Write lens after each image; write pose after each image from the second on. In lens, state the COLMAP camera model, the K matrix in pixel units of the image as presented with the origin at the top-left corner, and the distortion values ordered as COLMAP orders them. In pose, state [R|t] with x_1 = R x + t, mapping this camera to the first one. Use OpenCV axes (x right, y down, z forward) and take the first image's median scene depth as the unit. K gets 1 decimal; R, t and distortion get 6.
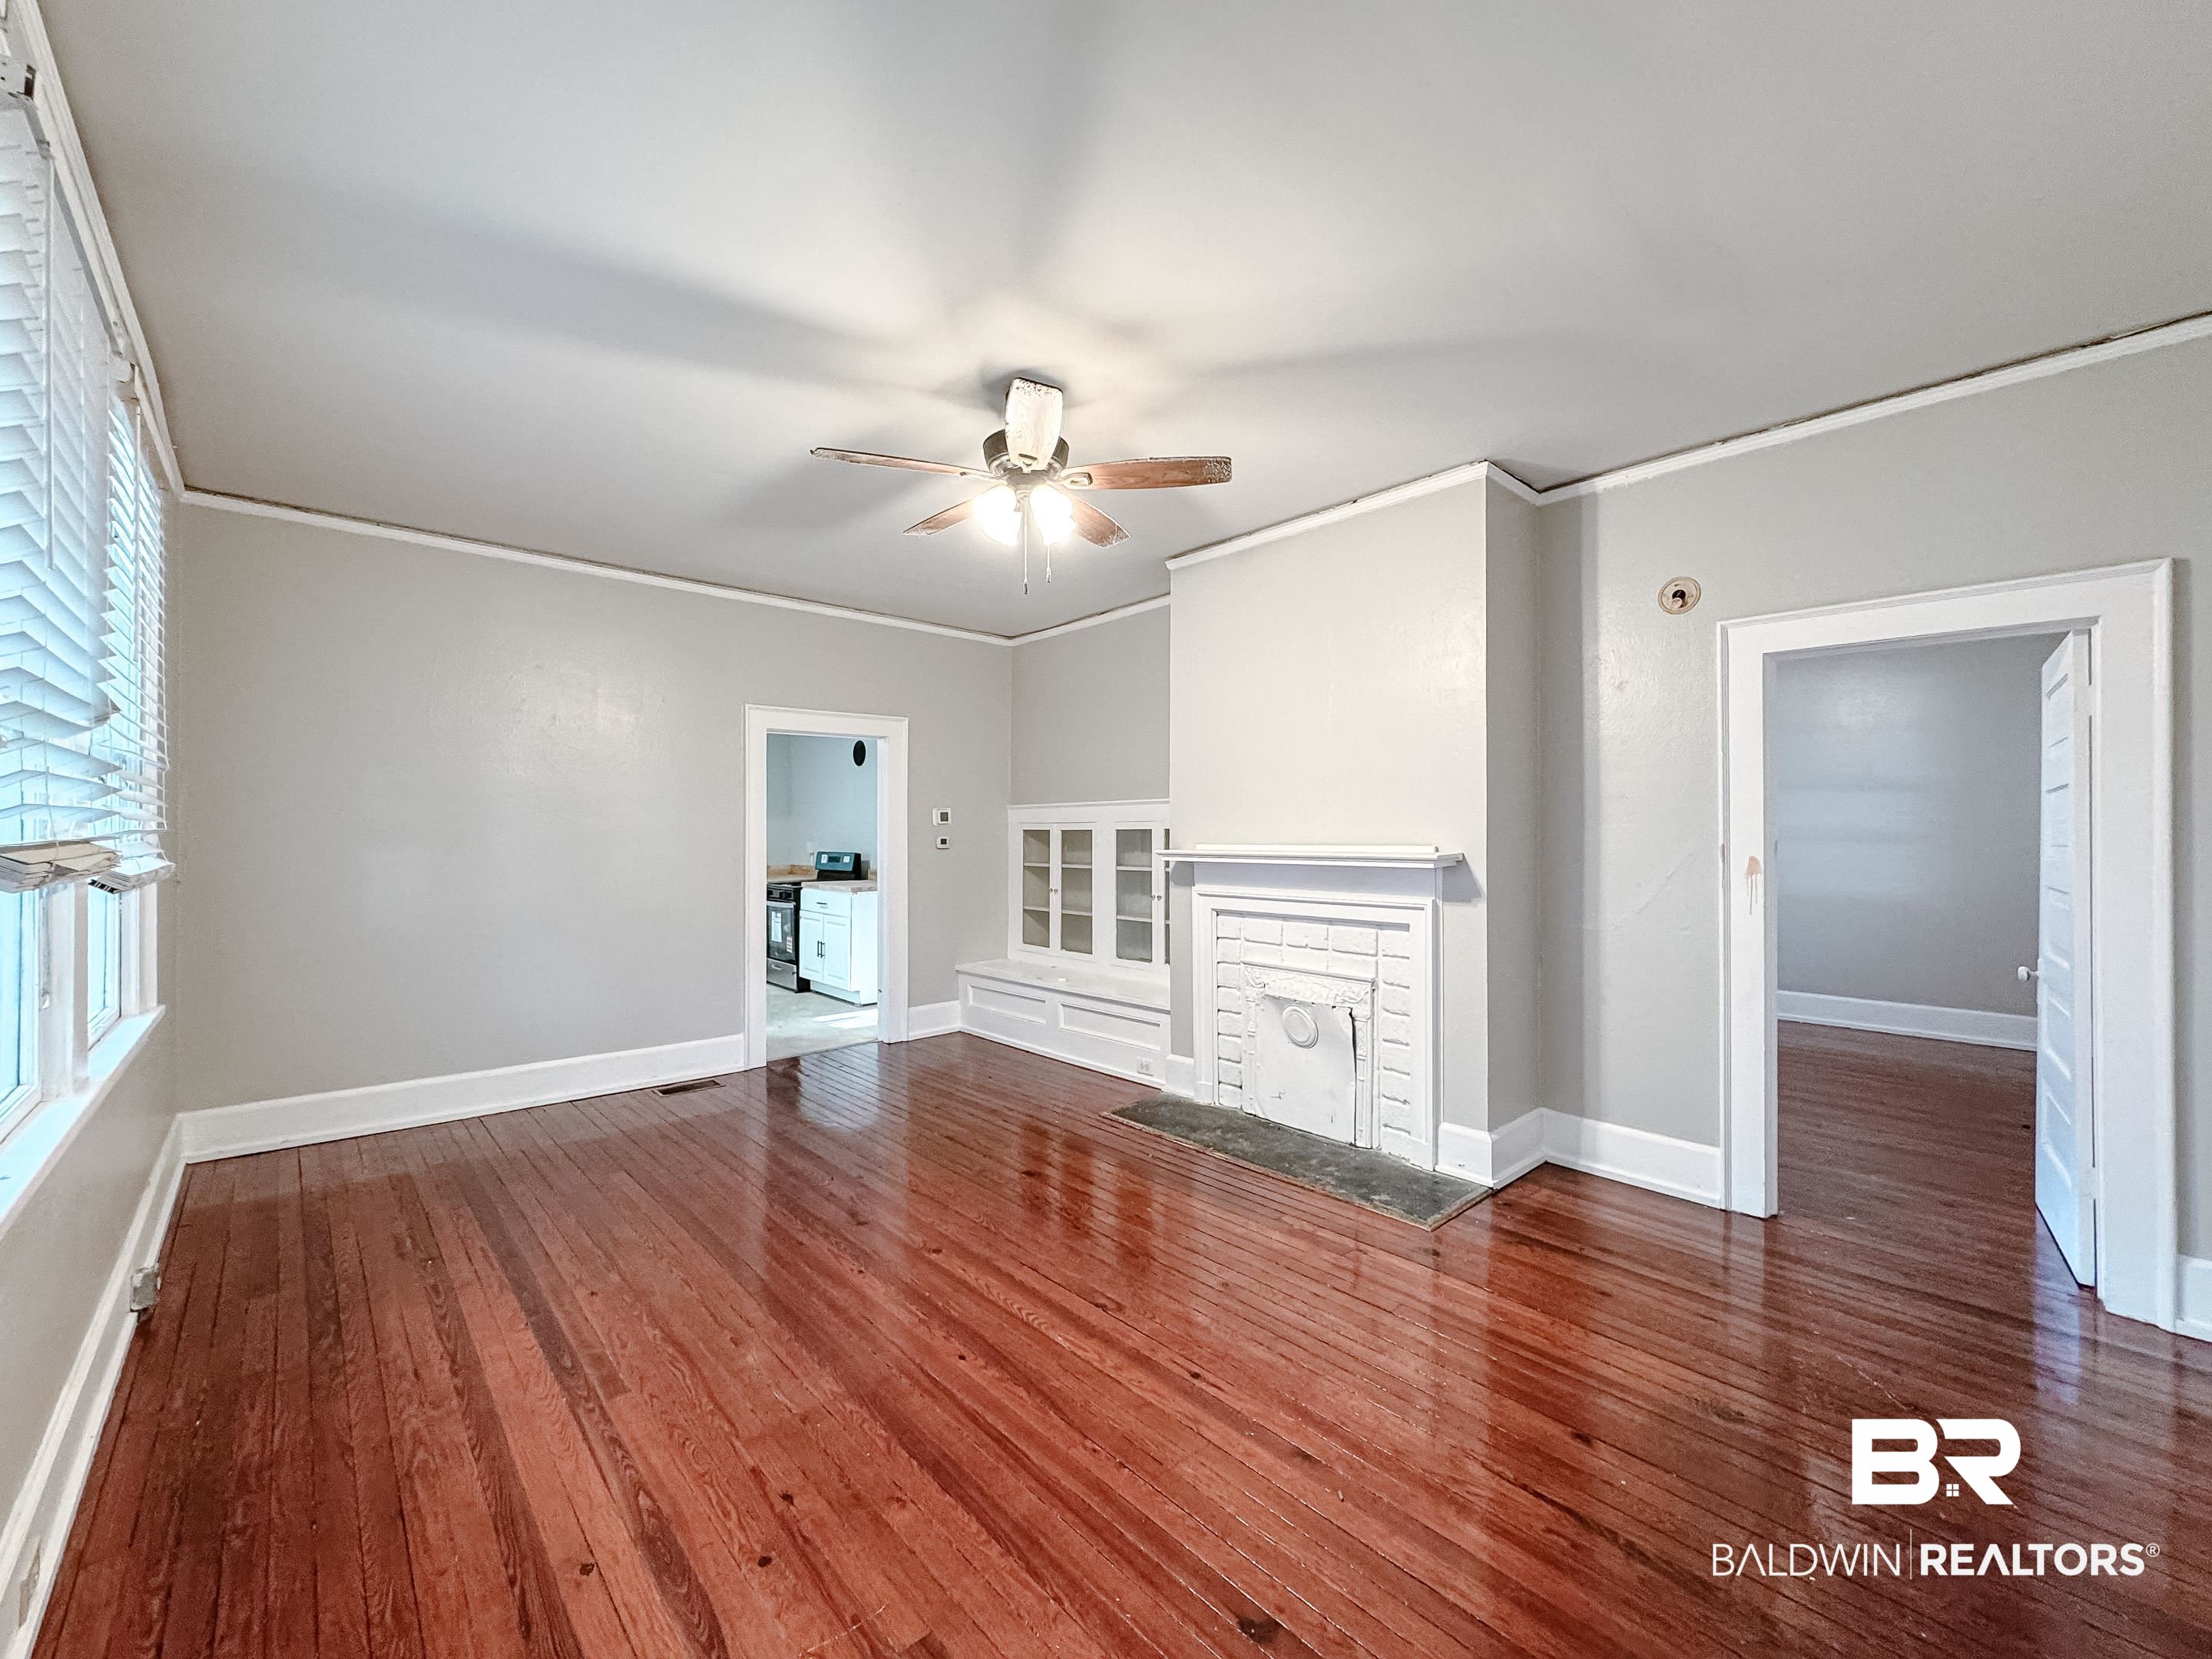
lens RADIAL K [[878.8, 0, 1106.1], [0, 878.8, 833.1], [0, 0, 1]] dist [0.001955, -0.000127]
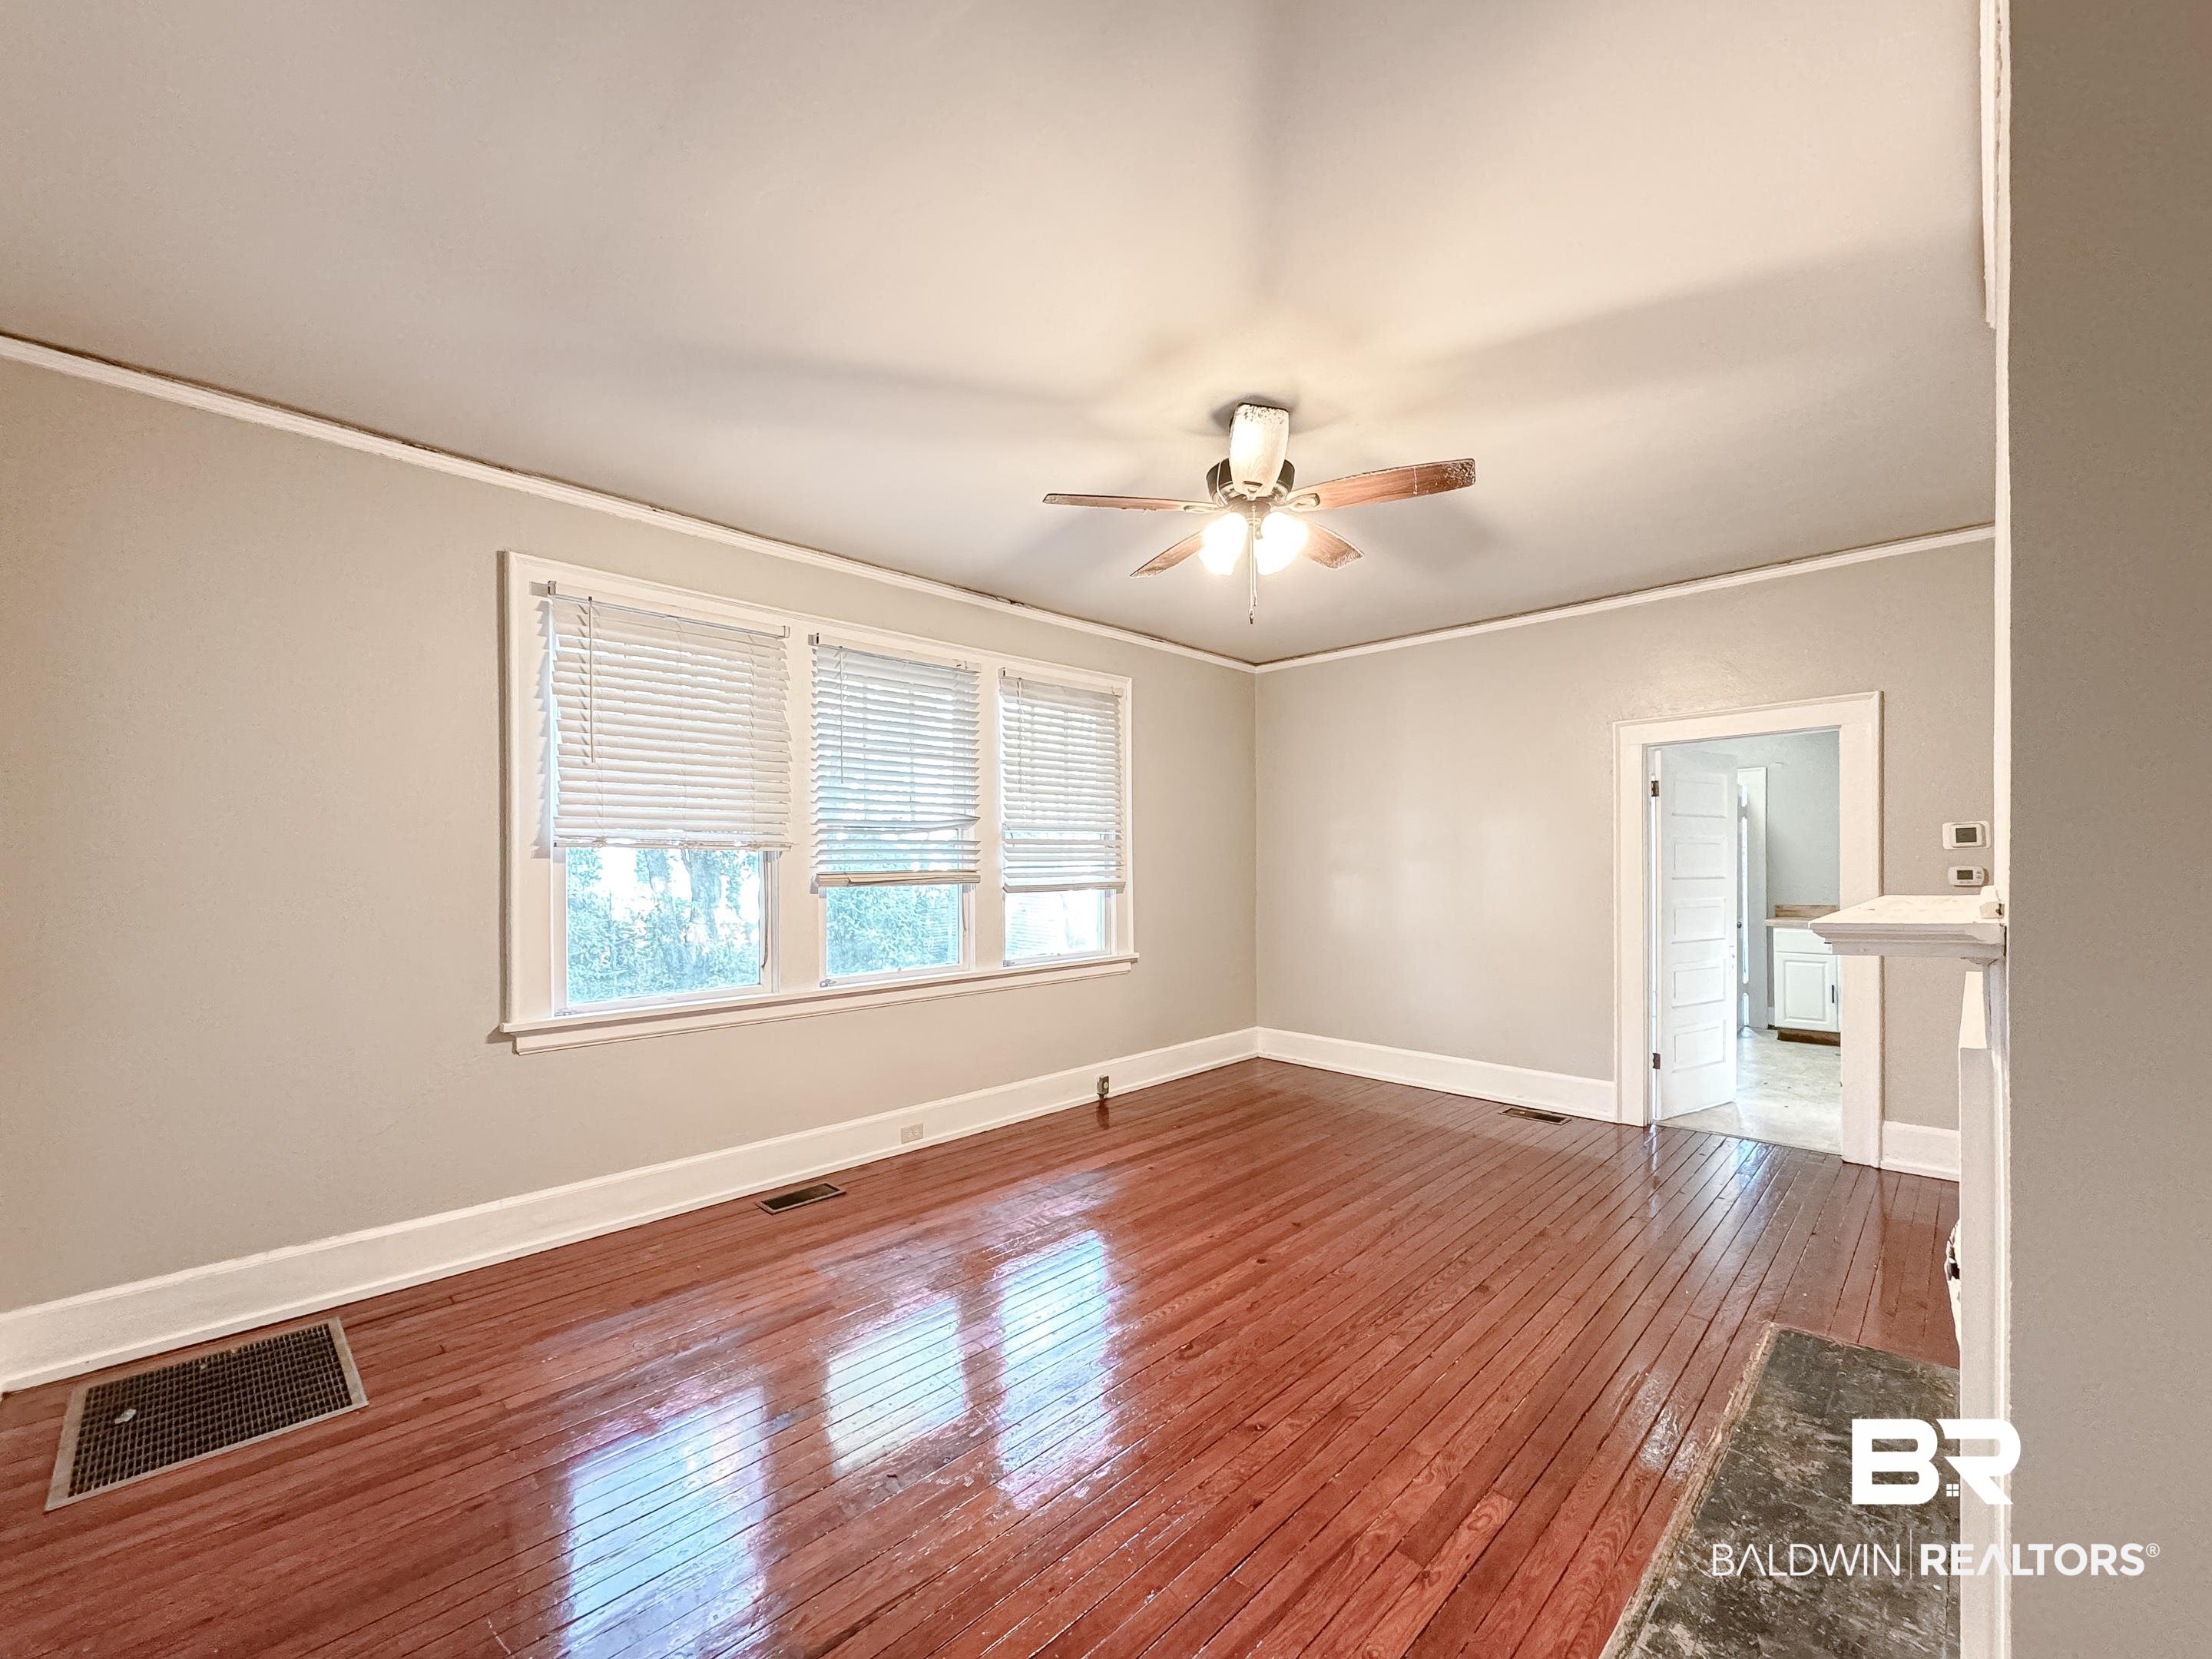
lens RADIAL K [[878.8, 0, 1098.5], [0, 878.8, 878.7], [0, 0, 1]] dist [0.001955, -0.000127]
pose [[0.067026, 0.014934, -0.997639, 0.706890], [0.008701, 0.999841, 0.015551, -0.005332], [0.997713, -0.009723, 0.066885, 0.611343]]
